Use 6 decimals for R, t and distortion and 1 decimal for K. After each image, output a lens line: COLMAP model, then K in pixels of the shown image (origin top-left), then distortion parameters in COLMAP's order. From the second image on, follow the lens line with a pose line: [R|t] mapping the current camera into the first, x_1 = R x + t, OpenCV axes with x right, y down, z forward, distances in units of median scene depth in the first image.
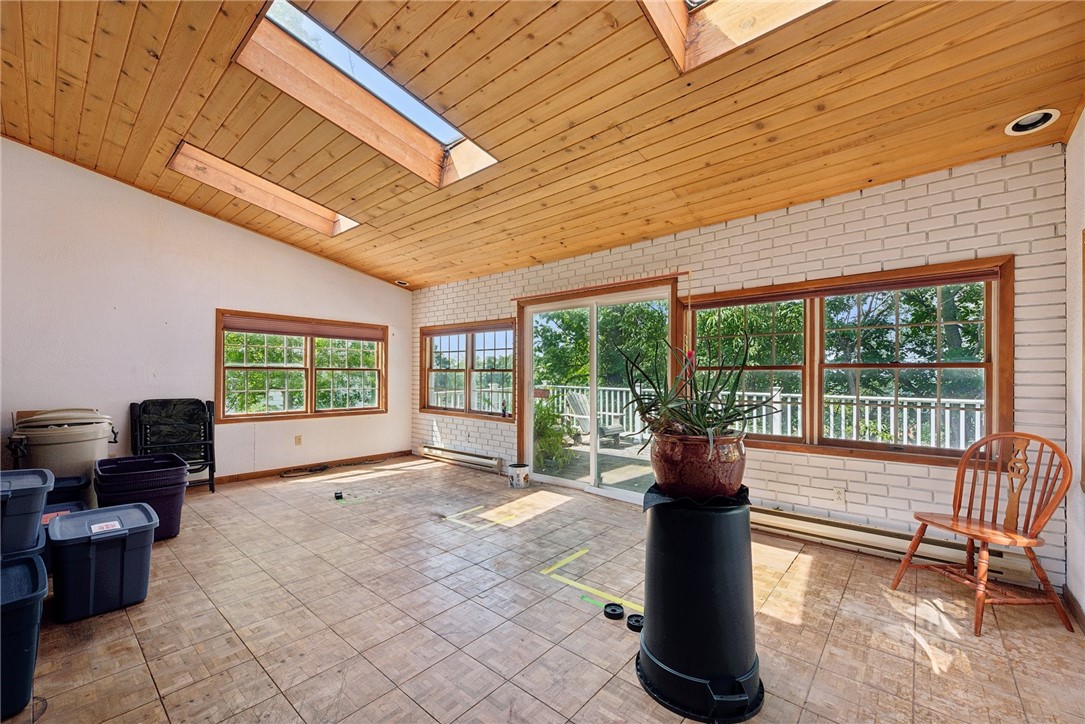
lens RADIAL K [[433.1, 0, 542.5], [0, 433.1, 362.0], [0, 0, 1]] dist [0.014801, -0.003595]
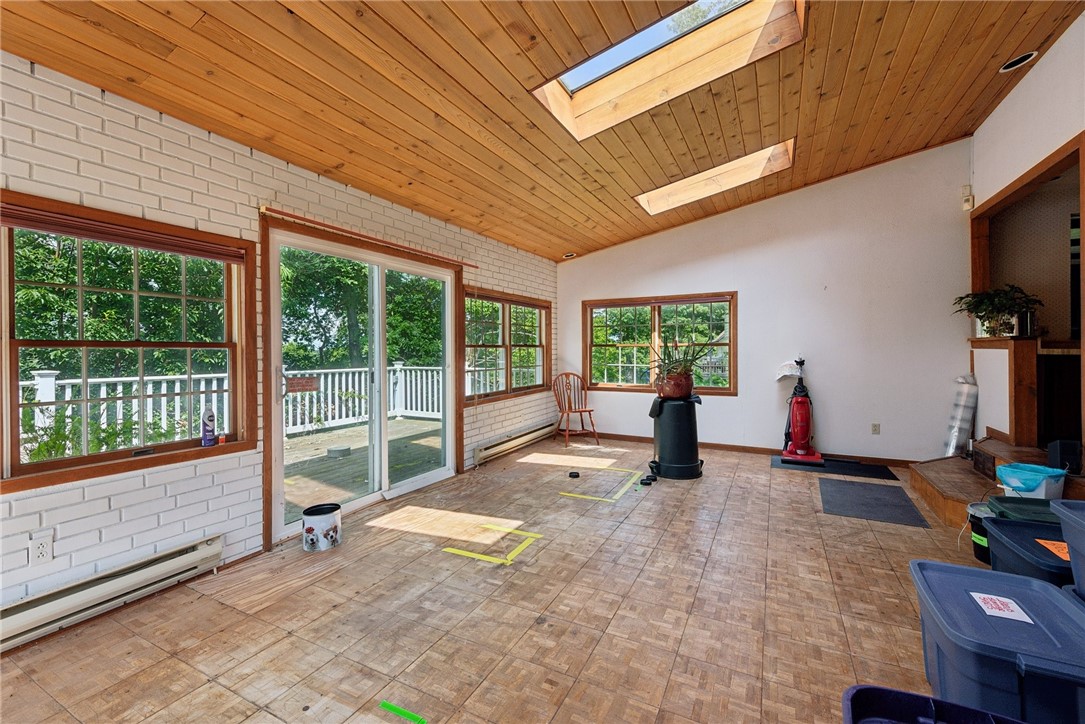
lens RADIAL K [[444.0, 0, 543.2], [0, 444.0, 341.0], [0, 0, 1]] dist [0.018005, 0.000188]
pose [[-0.225085, 0.019674, 0.974140, -0.889515], [-0.022284, 0.999431, -0.025333, 0.026478], [-0.974084, -0.027410, -0.224519, 1.064317]]
